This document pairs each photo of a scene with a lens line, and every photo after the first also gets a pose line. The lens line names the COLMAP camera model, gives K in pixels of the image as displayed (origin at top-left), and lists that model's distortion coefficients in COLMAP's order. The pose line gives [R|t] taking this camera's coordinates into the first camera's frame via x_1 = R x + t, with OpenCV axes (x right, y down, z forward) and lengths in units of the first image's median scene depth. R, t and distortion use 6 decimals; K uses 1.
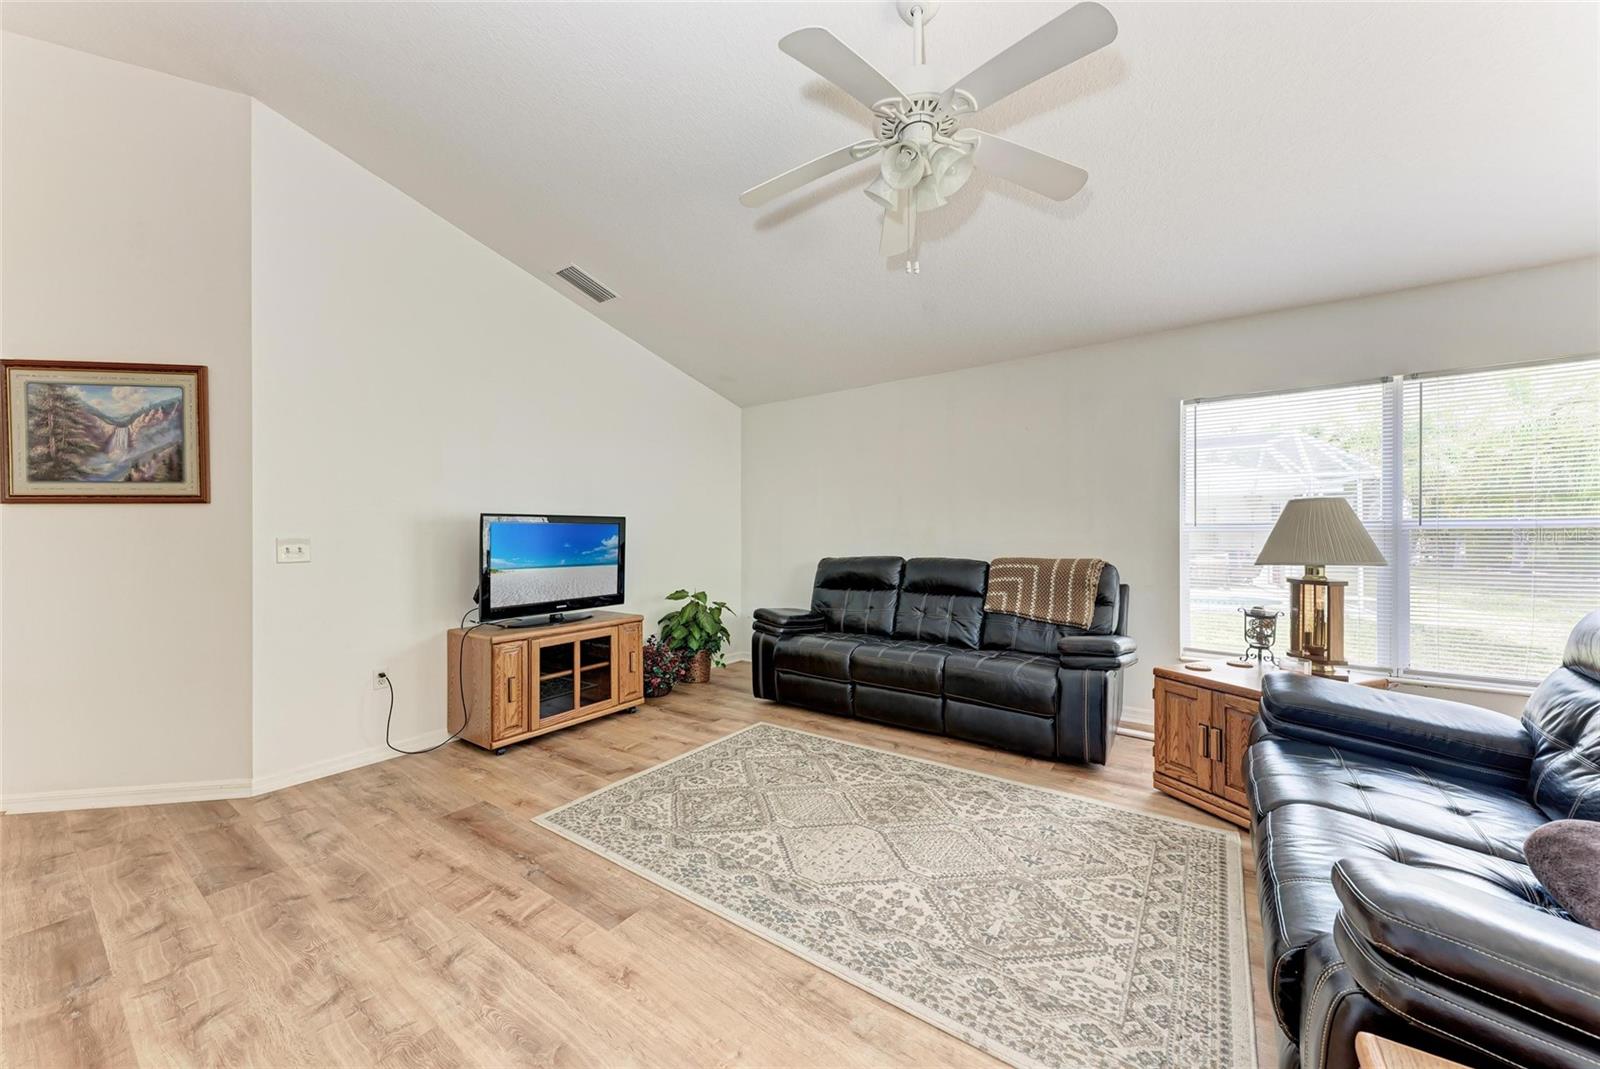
lens RADIAL K [[567.8, 0, 800.2], [0, 567.8, 537.1], [0, 0, 1]] dist [0.009711, -0.003269]
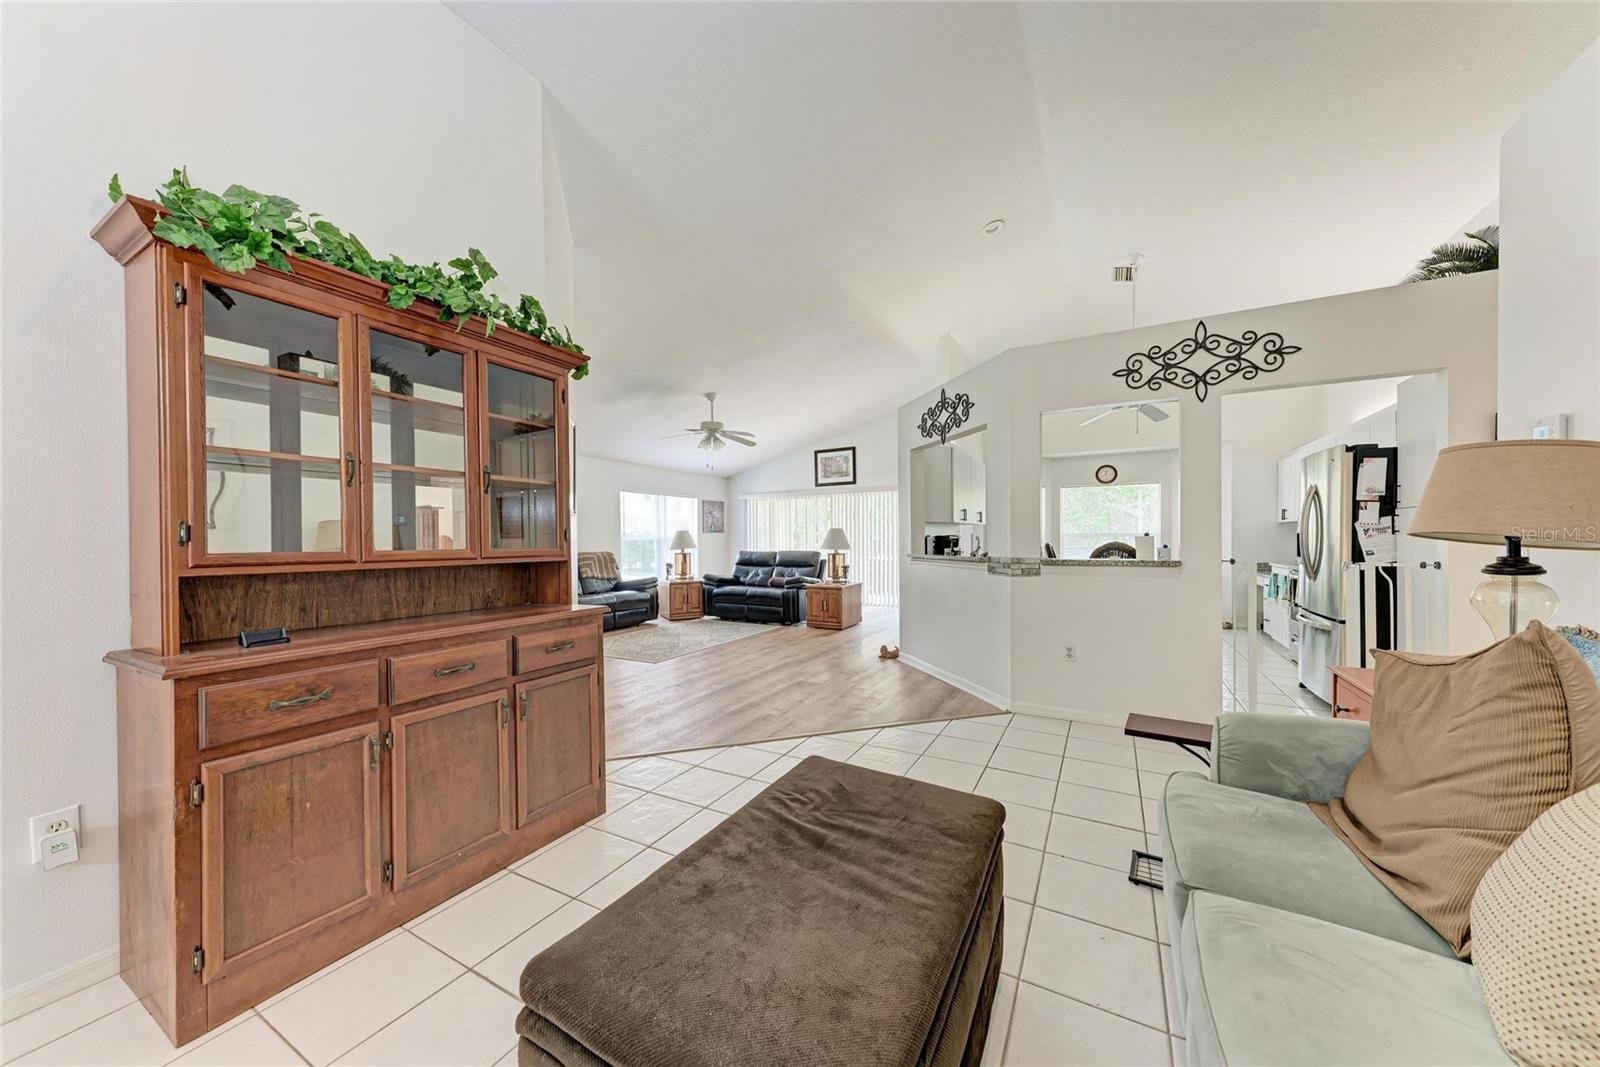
lens RADIAL K [[549.7, 0, 806.4], [0, 549.7, 543.5], [0, 0, 1]] dist [0.014739, -0.001341]
pose [[-0.107542, -0.003385, 0.994195, -2.505183], [0.015290, 0.999870, 0.005058, 0.009032], [-0.994083, 0.015745, -0.107476, 0.561994]]
